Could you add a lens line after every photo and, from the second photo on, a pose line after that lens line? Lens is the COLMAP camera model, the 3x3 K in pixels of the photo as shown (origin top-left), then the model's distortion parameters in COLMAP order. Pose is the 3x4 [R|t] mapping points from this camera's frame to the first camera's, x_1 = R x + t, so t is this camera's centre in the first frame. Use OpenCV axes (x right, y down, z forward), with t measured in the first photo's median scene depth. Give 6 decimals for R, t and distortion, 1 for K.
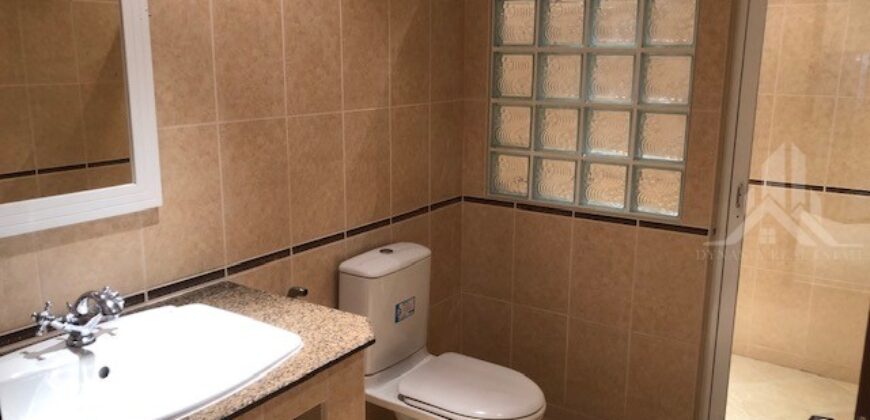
lens RADIAL K [[719.2, 0, 435.0], [0, 719.2, 210.0], [0, 0, 1]] dist [0.114837, -0.257473]
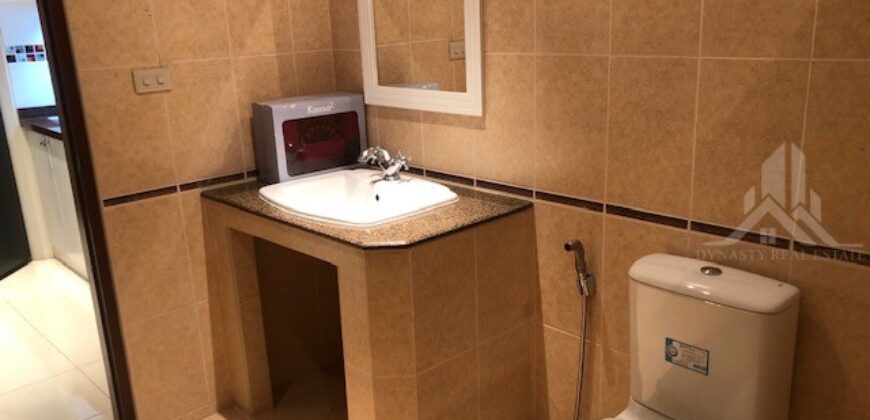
lens RADIAL K [[766.0, 0, 435.0], [0, 766.0, 210.0], [0, 0, 1]] dist [-0.004608, 0.002797]
pose [[-0.254112, 0.274700, -0.927344, 0.783005], [-0.144979, 0.937165, 0.317336, -0.224786], [0.956247, 0.215085, -0.198319, 1.058818]]
